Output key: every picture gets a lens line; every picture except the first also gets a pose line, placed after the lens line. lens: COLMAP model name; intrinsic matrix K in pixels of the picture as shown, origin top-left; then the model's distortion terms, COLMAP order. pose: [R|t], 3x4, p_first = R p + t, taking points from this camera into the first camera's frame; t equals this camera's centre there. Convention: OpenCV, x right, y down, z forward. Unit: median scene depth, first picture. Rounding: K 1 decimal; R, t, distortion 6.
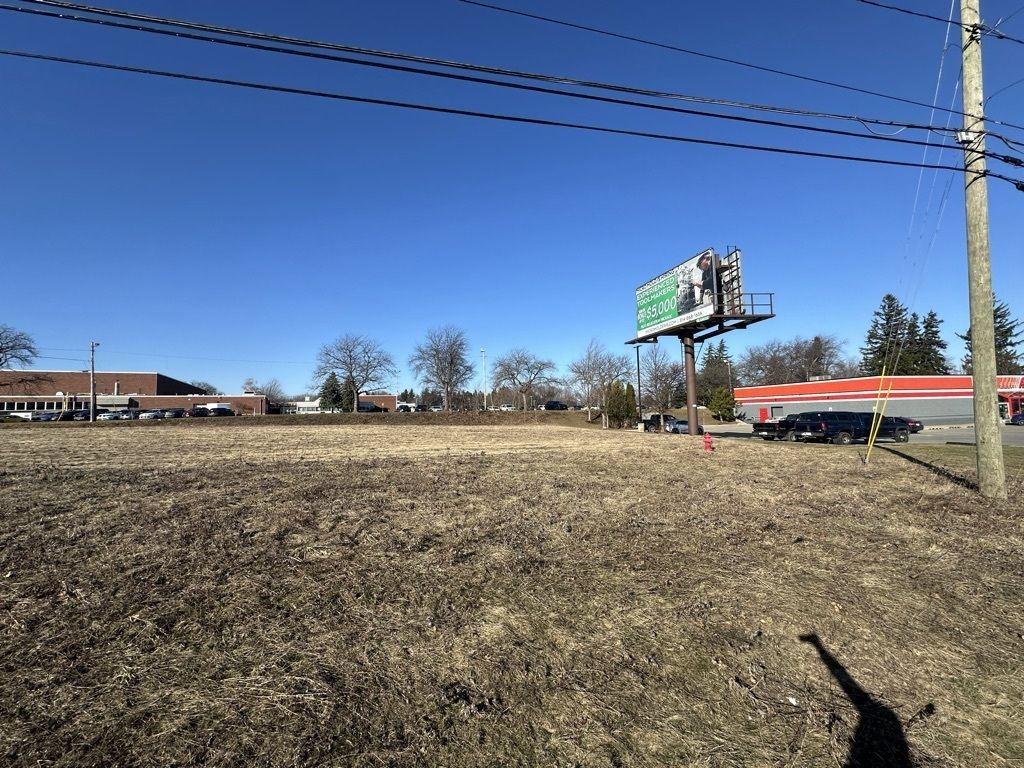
lens RADIAL K [[407.7, 0, 509.4], [0, 407.7, 383.7], [0, 0, 1]] dist [-0.002001, 0.000873]
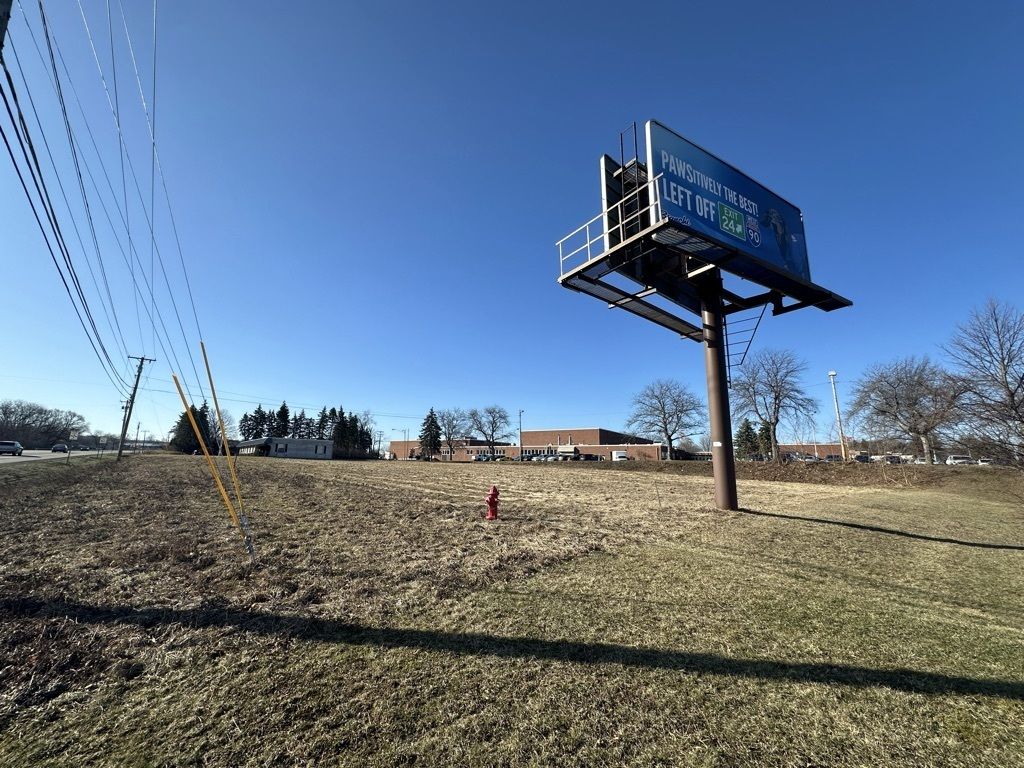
lens RADIAL K [[407.7, 0, 512.0], [0, 407.7, 385.4], [0, 0, 1]] dist [-0.002001, 0.000873]
pose [[0.459603, -0.136716, -0.877539, 2.761469], [0.030659, 0.989934, -0.138169, 0.157812], [0.887595, 0.036598, 0.459168, 2.035563]]
